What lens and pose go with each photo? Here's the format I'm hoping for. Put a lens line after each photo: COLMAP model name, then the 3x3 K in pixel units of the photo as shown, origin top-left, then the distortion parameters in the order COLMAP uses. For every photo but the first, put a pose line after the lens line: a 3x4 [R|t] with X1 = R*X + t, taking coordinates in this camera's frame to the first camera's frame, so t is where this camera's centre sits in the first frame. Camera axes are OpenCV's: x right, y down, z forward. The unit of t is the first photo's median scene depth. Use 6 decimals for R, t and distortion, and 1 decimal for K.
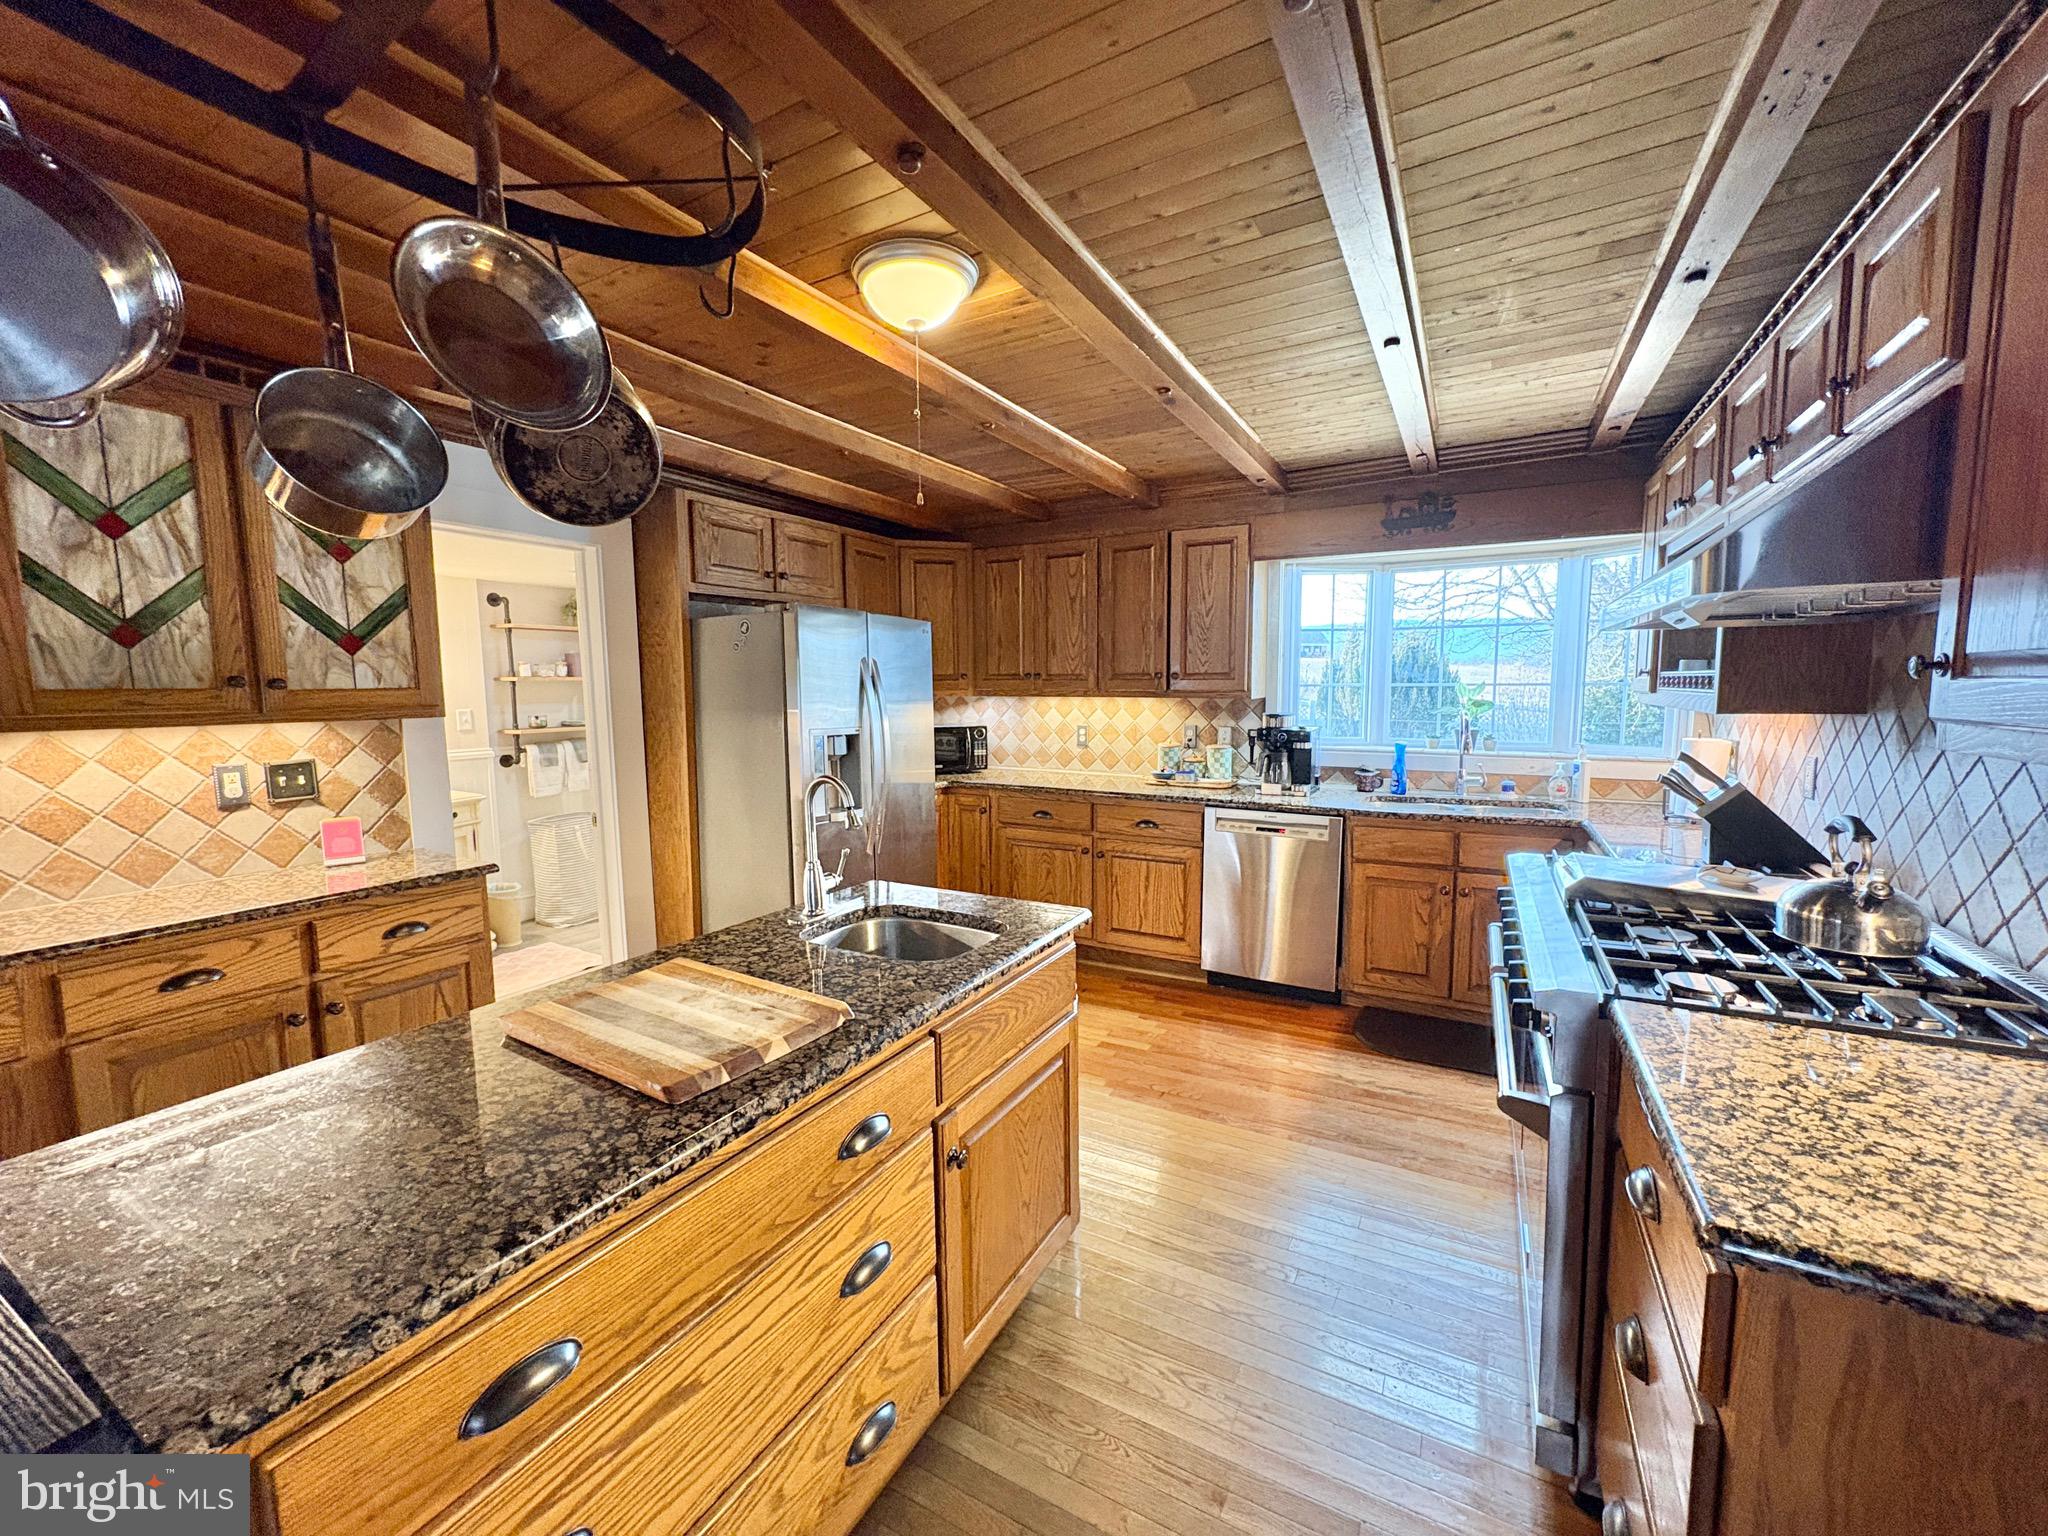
lens RADIAL K [[816.6, 0, 1019.7], [0, 816.6, 764.6], [0, 0, 1]] dist [0.002126, -0.000483]
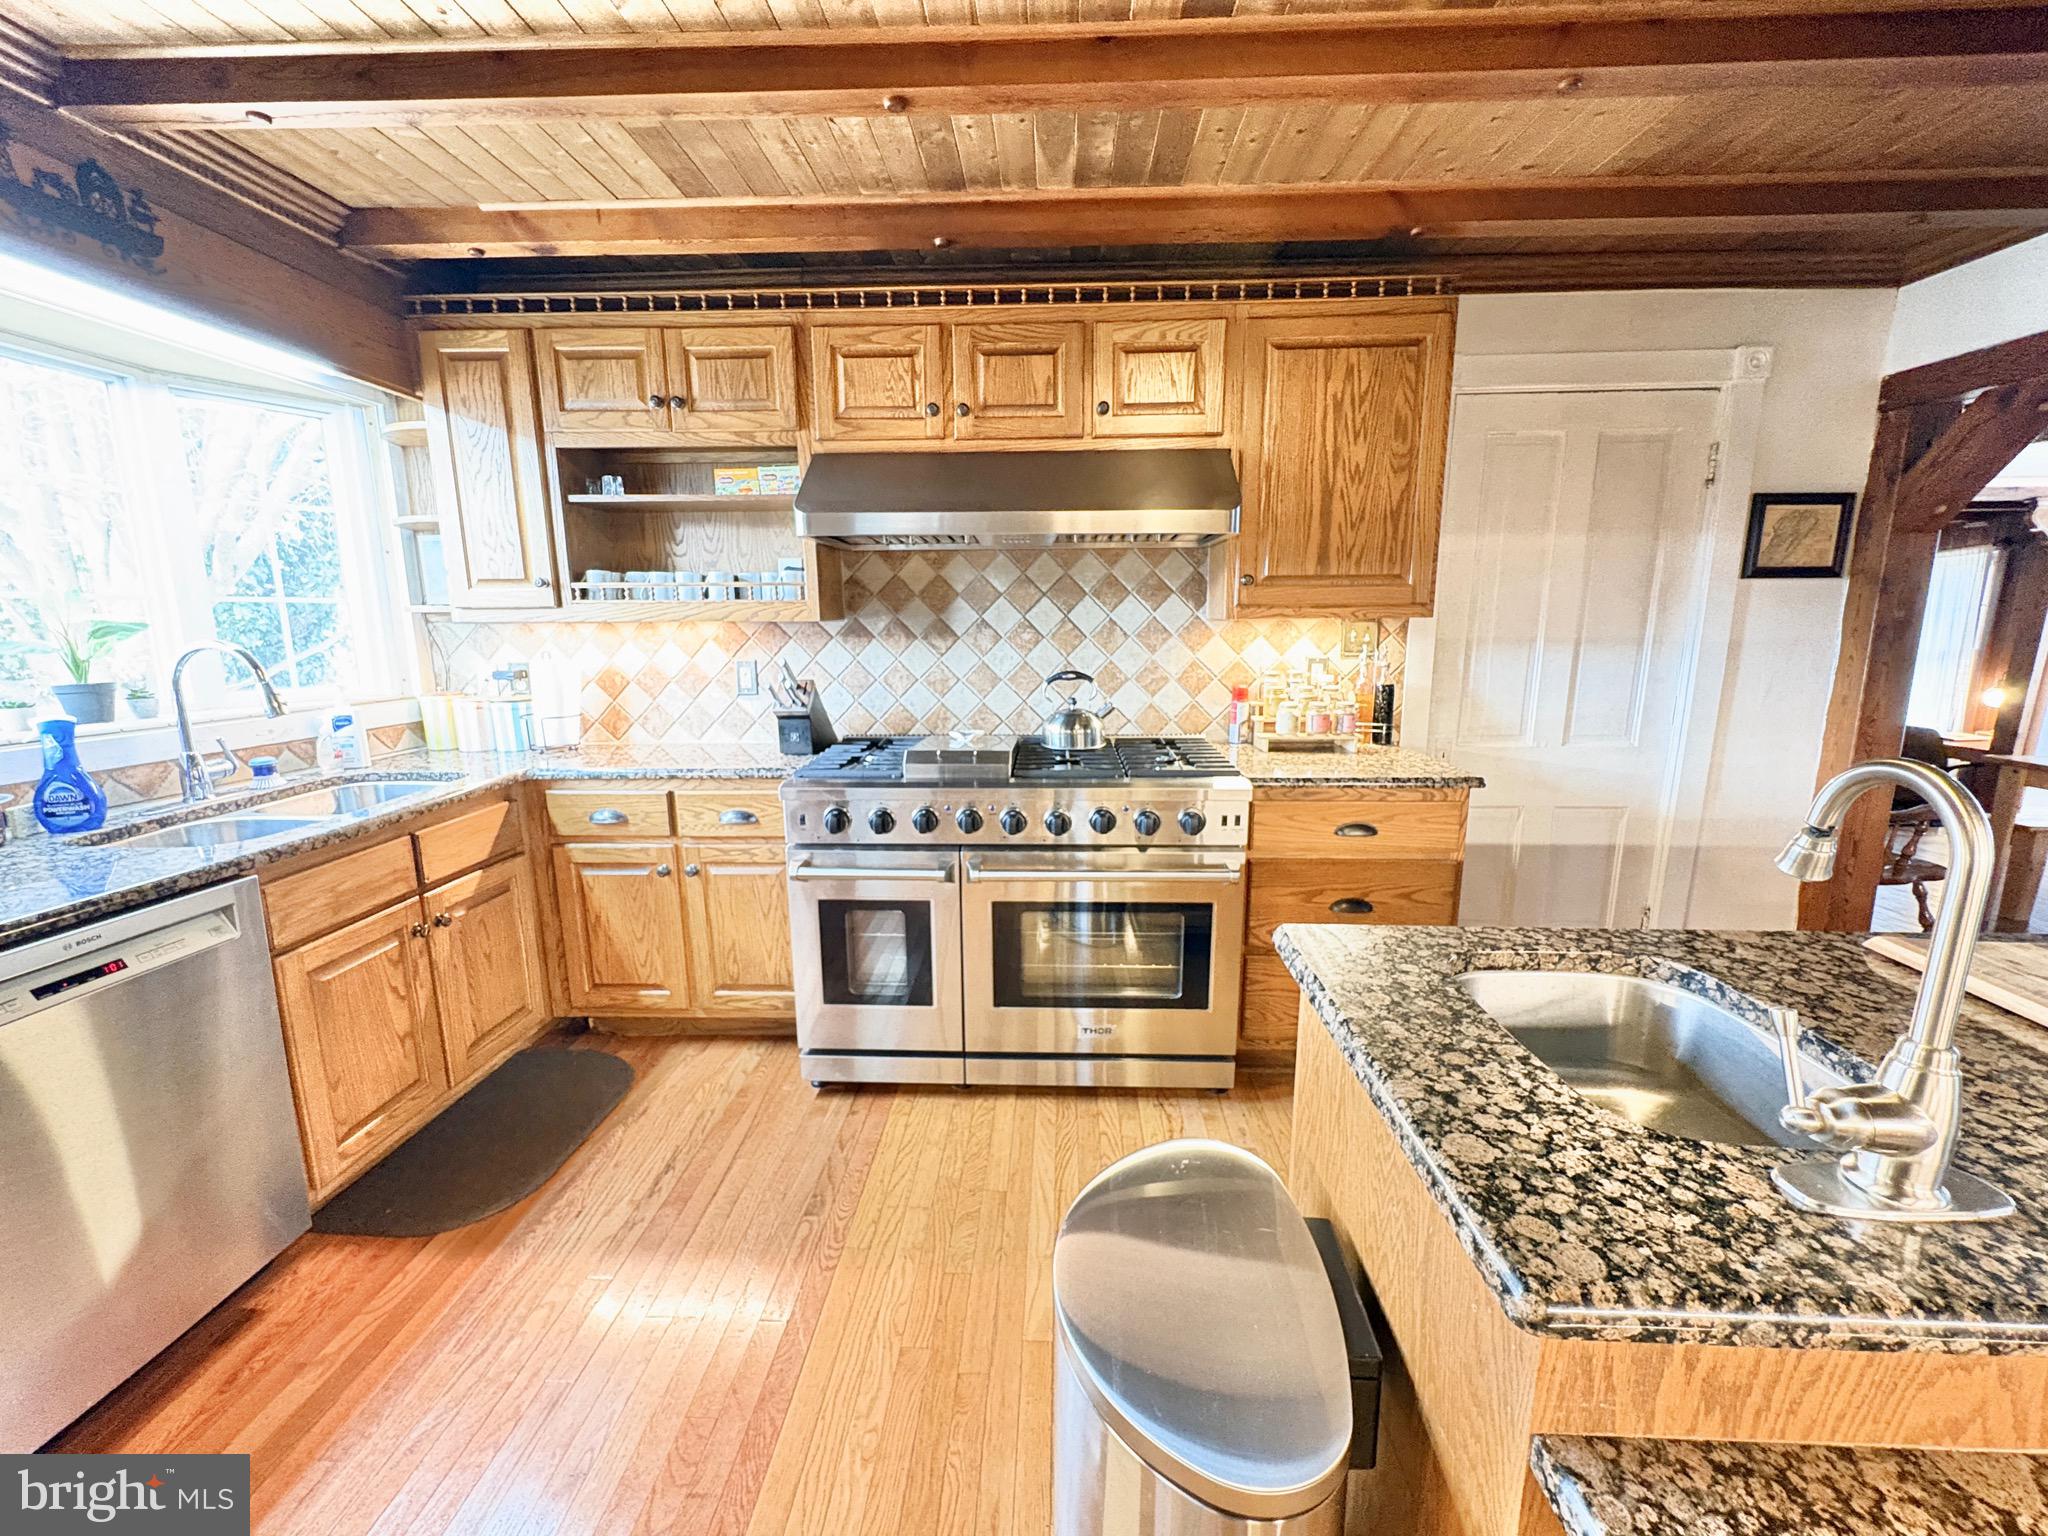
lens RADIAL K [[816.6, 0, 1025.8], [0, 816.6, 767.4], [0, 0, 1]] dist [0.002126, -0.000483]
pose [[-0.456574, -0.149735, 0.876995, -0.206734], [0.096655, 0.971553, 0.216199, -0.053245], [-0.884419, 0.183477, -0.429114, 0.830486]]
